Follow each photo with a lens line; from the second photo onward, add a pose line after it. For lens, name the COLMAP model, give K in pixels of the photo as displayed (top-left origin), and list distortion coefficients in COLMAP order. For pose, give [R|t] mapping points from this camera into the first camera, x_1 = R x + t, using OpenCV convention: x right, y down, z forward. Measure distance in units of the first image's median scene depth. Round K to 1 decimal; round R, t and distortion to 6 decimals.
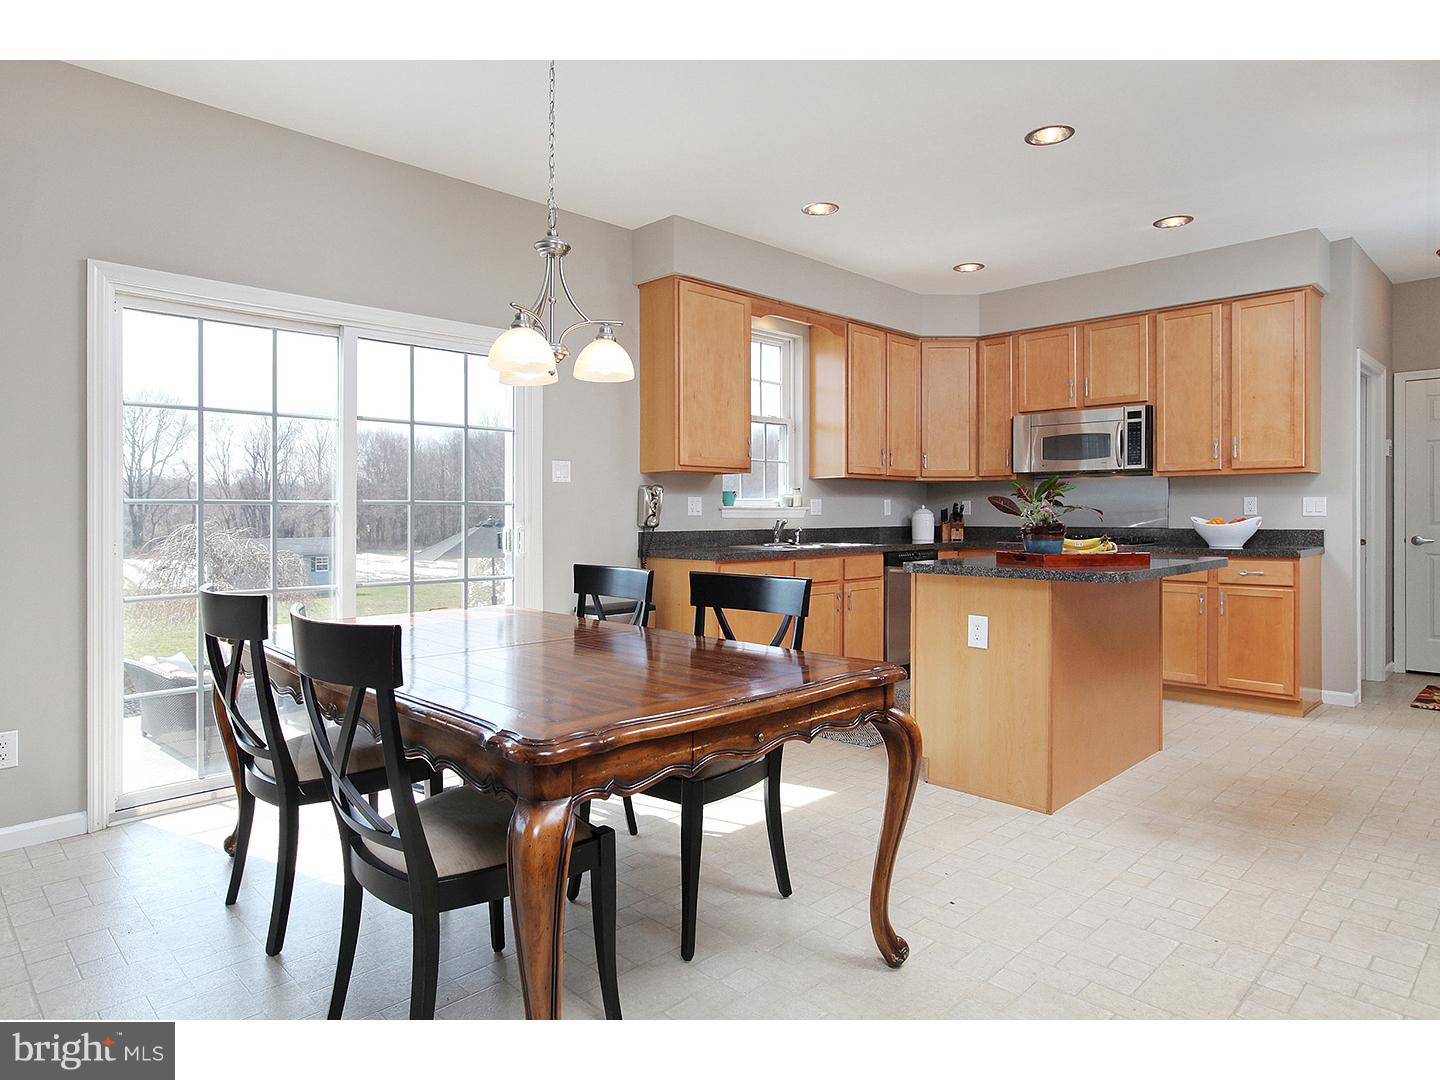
lens RADIAL K [[847.0, 0, 720.0], [0, 847.0, 540.0], [0, 0, 1]] dist [0.002028, 0.038798]
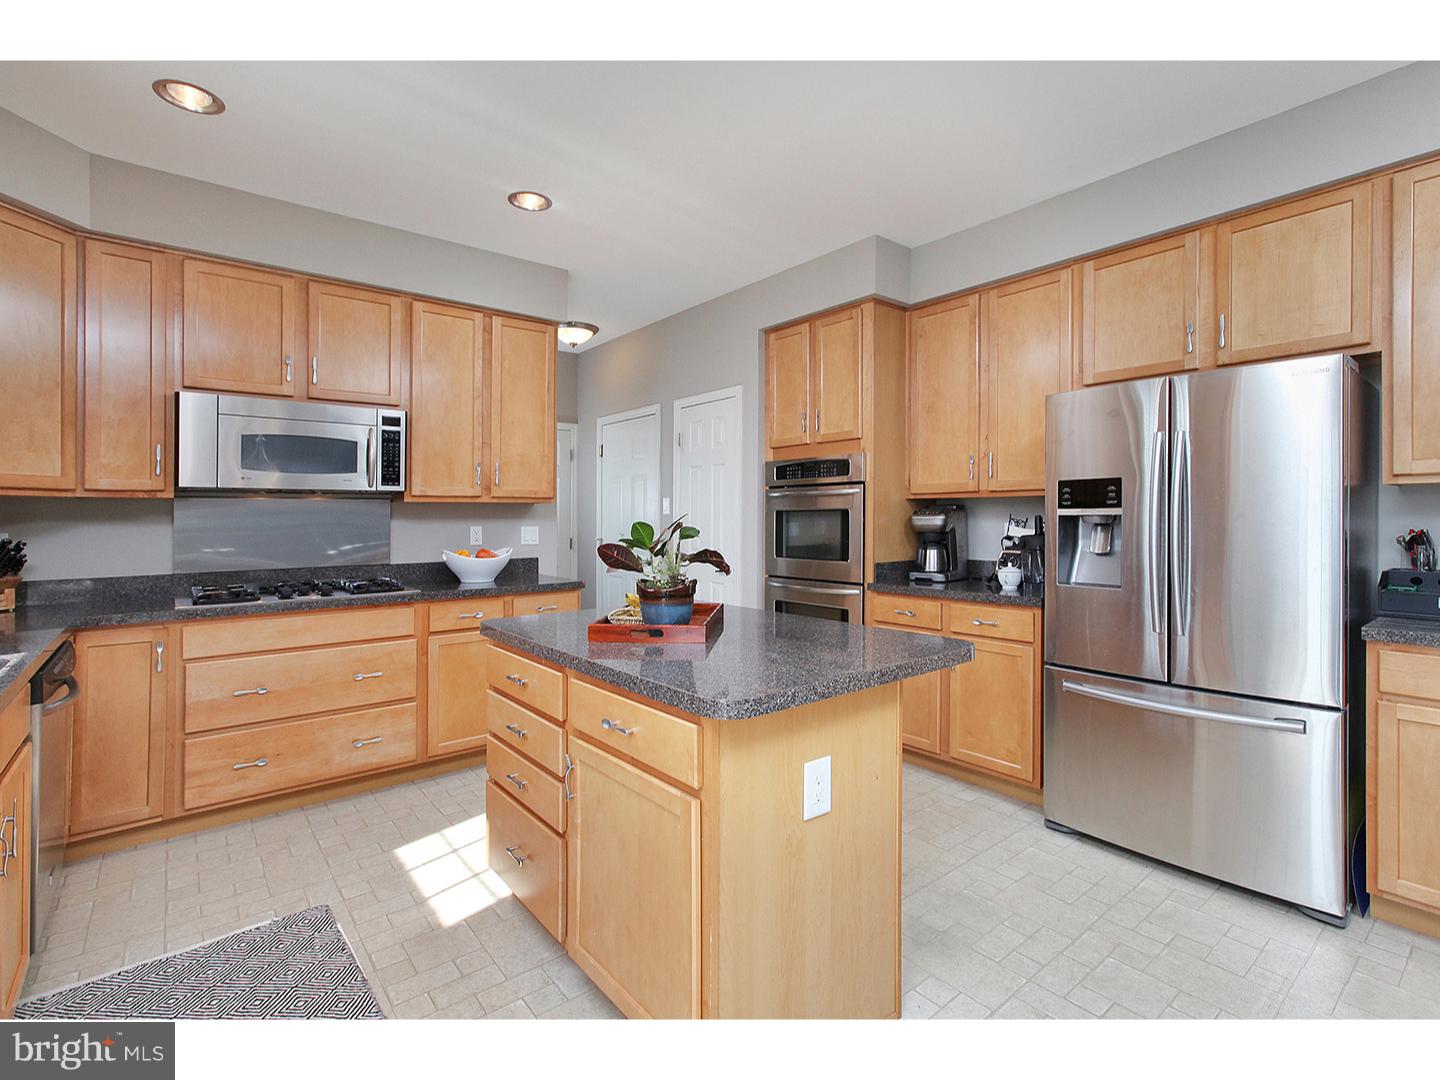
lens RADIAL K [[673.8, 0, 720.0], [0, 673.8, 540.0], [0, 0, 1]] dist [-0.000373, -0.000136]
pose [[0.116439, -0.032466, 0.992667, -0.089287], [0.038833, 0.998850, 0.028113, -0.044886], [-0.992438, 0.035275, 0.117566, 0.634024]]
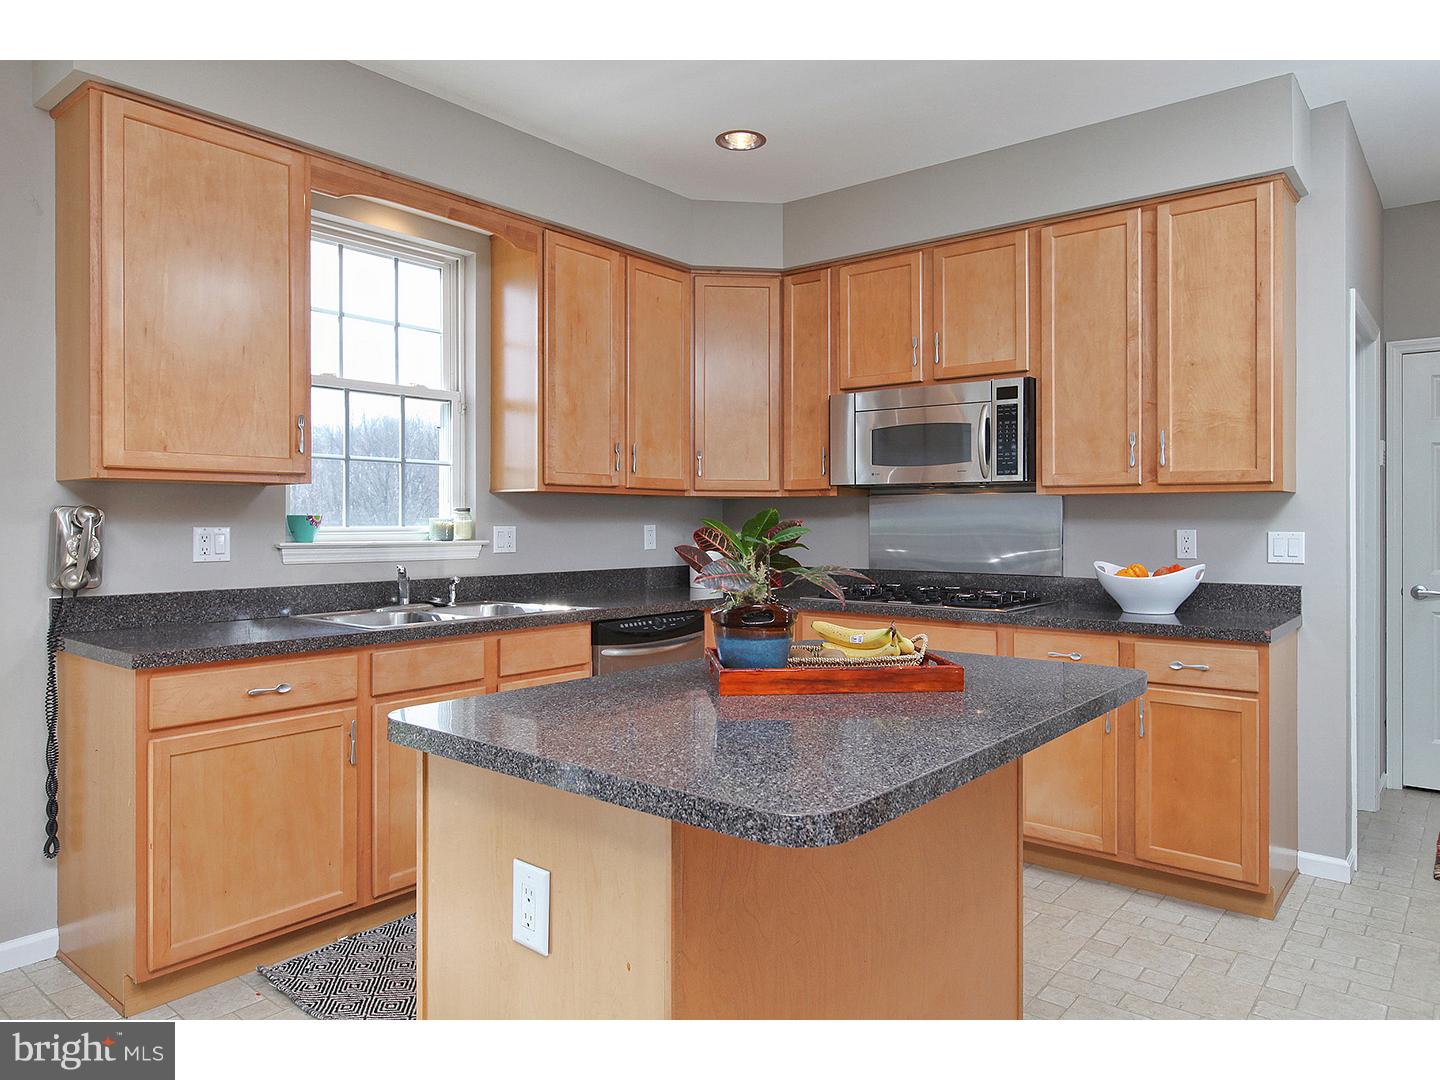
lens RADIAL K [[930.9, 0, 720.0], [0, 930.9, 540.0], [0, 0, 1]] dist [0.028334, -0.001065]
pose [[0.995455, 0.003188, 0.095180, 0.220018], [-0.002217, 0.999944, -0.010300, -0.034756], [-0.095207, 0.010042, 0.995407, 0.355465]]
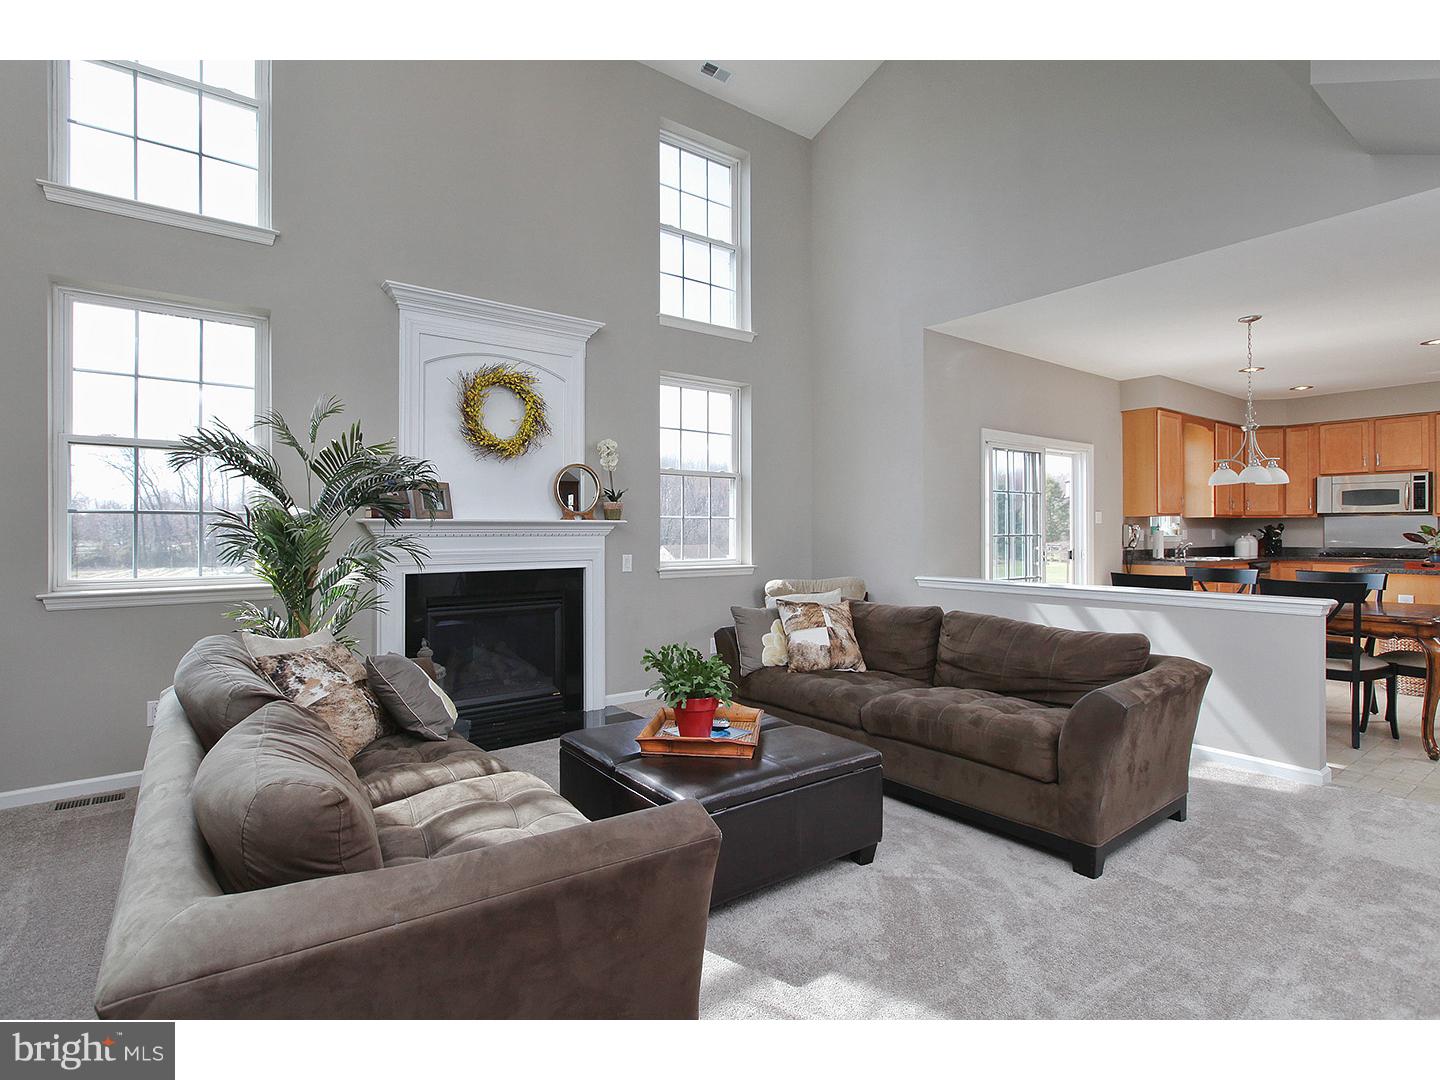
lens RADIAL K [[703.2, 0, 720.0], [0, 703.2, 540.0], [0, 0, 1]] dist [-0.000551, -0.000160]
pose [[0.987454, 0.002497, -0.157886, -0.593234], [-0.006018, 0.999744, -0.021827, 0.004991], [0.157791, 0.022503, 0.987216, -0.497372]]
